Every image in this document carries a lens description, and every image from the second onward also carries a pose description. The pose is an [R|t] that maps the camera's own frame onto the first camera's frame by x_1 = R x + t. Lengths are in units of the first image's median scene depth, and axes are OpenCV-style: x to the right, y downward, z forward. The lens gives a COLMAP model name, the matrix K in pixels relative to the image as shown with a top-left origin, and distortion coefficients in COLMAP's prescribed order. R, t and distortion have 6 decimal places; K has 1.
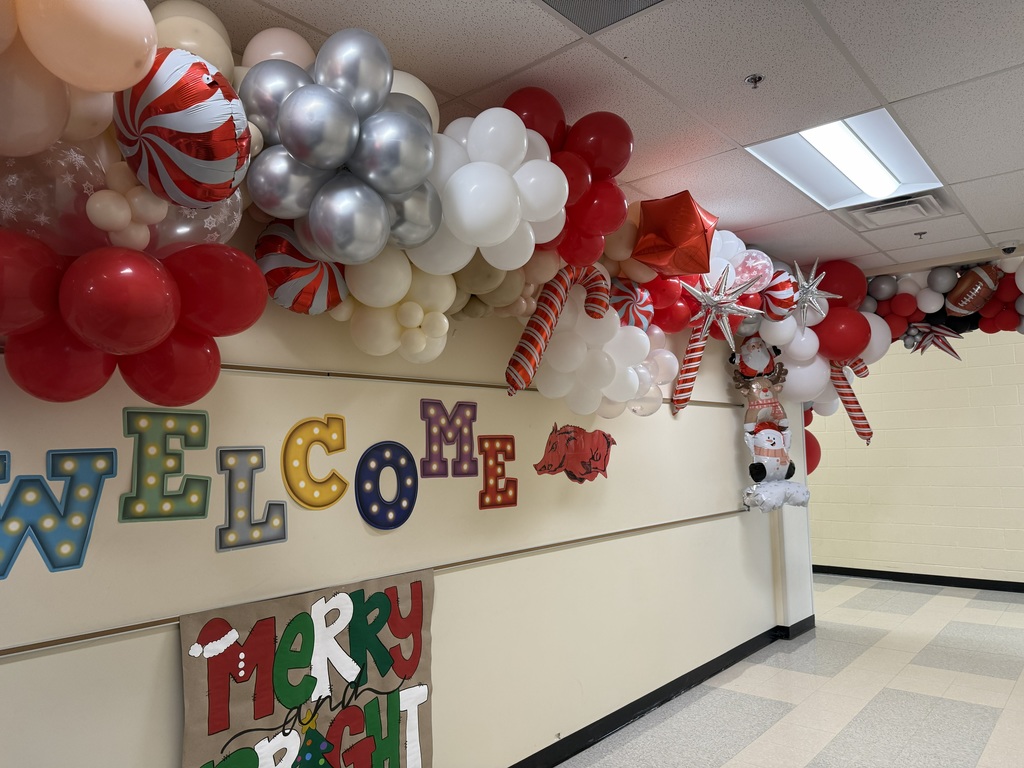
lens RADIAL K [[720.7, 0, 502.5], [0, 720.7, 378.5], [0, 0, 1]] dist [0.012766, -0.011886]
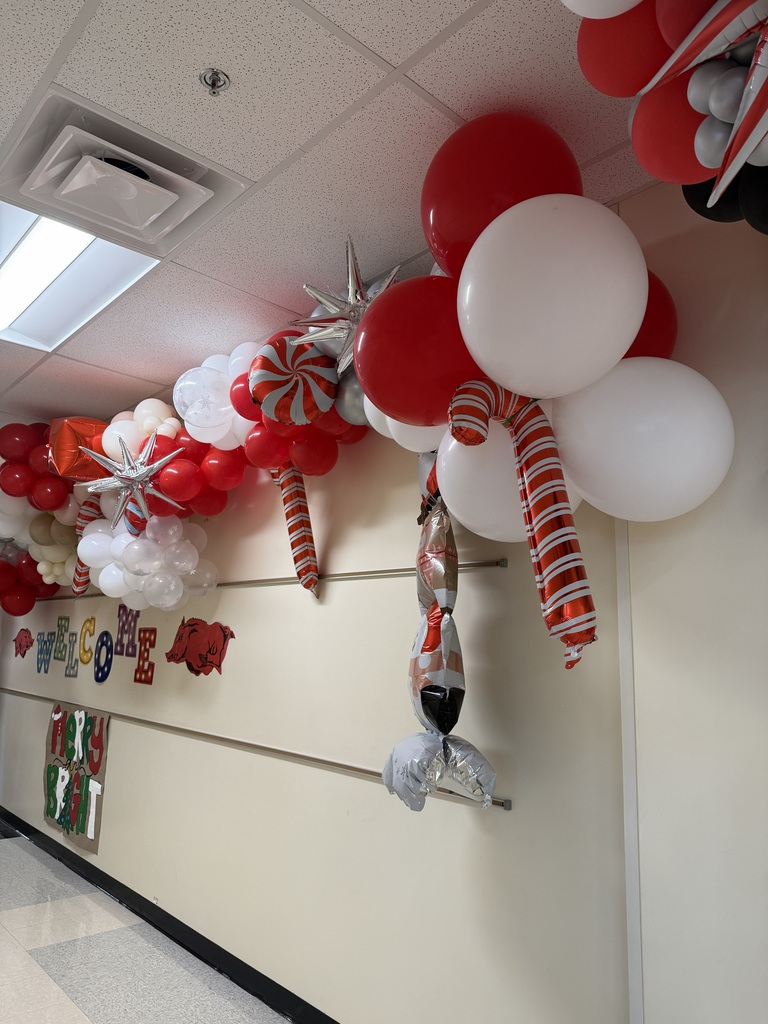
lens RADIAL K [[720.7, 0, 377.8], [0, 720.7, 512.8], [0, 0, 1]] dist [0.012766, -0.011886]
pose [[-0.125425, -0.139686, -0.982220, 1.241518], [0.092596, 0.984069, -0.151773, 0.109538], [0.987772, -0.109986, -0.110492, 1.558572]]
